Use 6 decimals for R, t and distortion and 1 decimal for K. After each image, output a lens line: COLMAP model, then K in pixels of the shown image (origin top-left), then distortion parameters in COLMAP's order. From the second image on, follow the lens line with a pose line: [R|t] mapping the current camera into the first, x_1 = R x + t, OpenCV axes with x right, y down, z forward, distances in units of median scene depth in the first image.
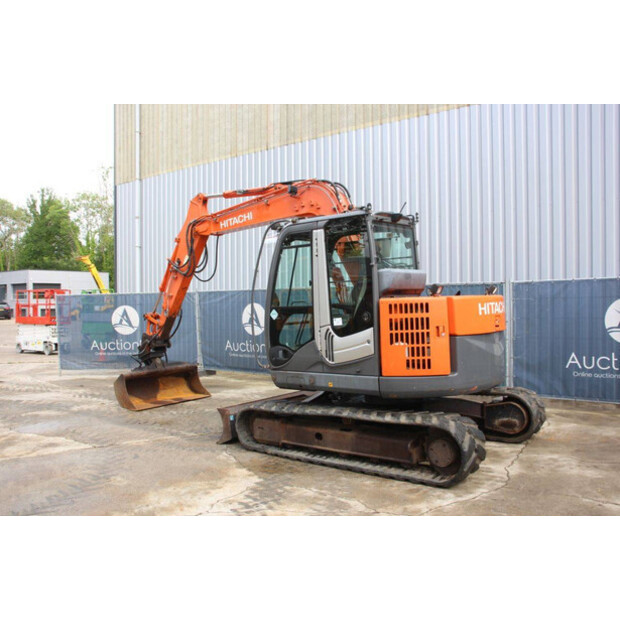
lens RADIAL K [[578.3, 0, 310.0], [0, 578.3, 310.0], [0, 0, 1]] dist [-0.158179, 0.198564]
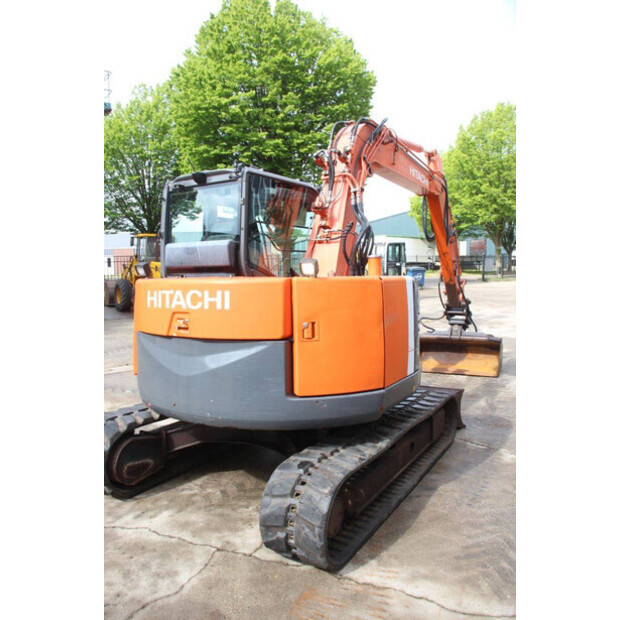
lens RADIAL K [[515.5, 0, 310.0], [0, 515.5, 310.0], [0, 0, 1]] dist [-0.179174, 0.159373]
pose [[0.122189, 0.099812, -0.987475, 0.900187], [-0.002146, 0.994955, 0.100302, -0.049271], [0.992505, -0.010137, 0.121787, 1.067923]]
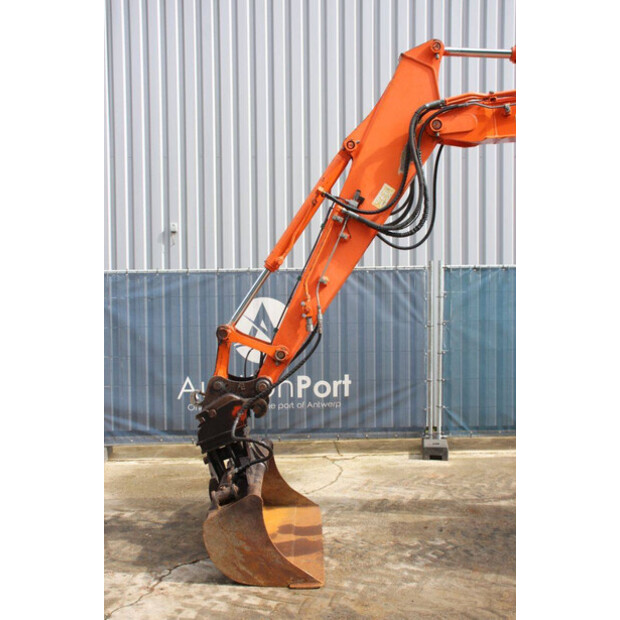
lens RADIAL K [[787.2, 0, 310.0], [0, 787.2, 310.0], [0, 0, 1]] dist [0.063236, -0.008216]
pose [[0.766962, -0.017511, 0.641453, -0.984299], [0.014451, 0.999845, 0.010016, -0.016154], [-0.641529, 0.001588, 0.767097, 0.921718]]
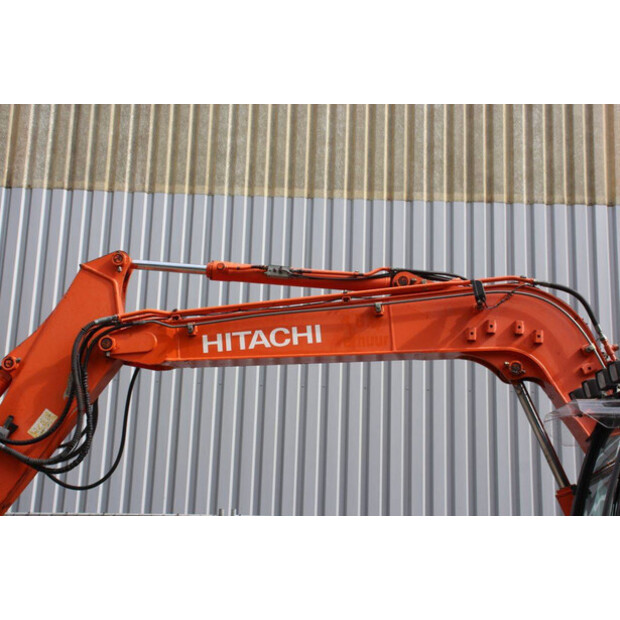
lens RADIAL K [[957.6, 0, 317.5], [0, 957.6, 310.6], [0, 0, 1]] dist [0.106415, 0.026705]
pose [[0.784245, 0.178006, 0.594369, -0.701276], [-0.024851, 0.966205, -0.256576, -0.010054], [-0.619954, 0.186448, 0.762164, 0.670512]]
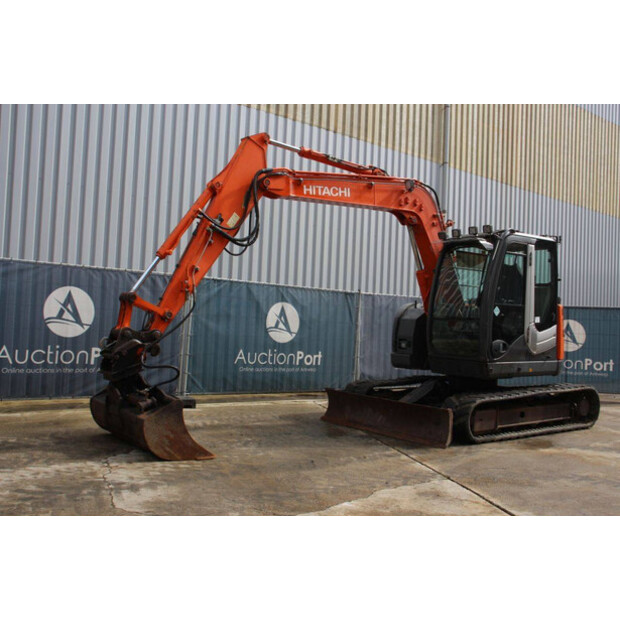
lens RADIAL K [[652.7, 0, 310.0], [0, 652.7, 310.0], [0, 0, 1]] dist [-0.062860, 0.020597]
pose [[0.239181, 0.055752, 0.969373, -1.448861], [-0.027981, 0.998331, -0.050513, 0.084362], [-0.970572, -0.015042, 0.240342, 1.136786]]
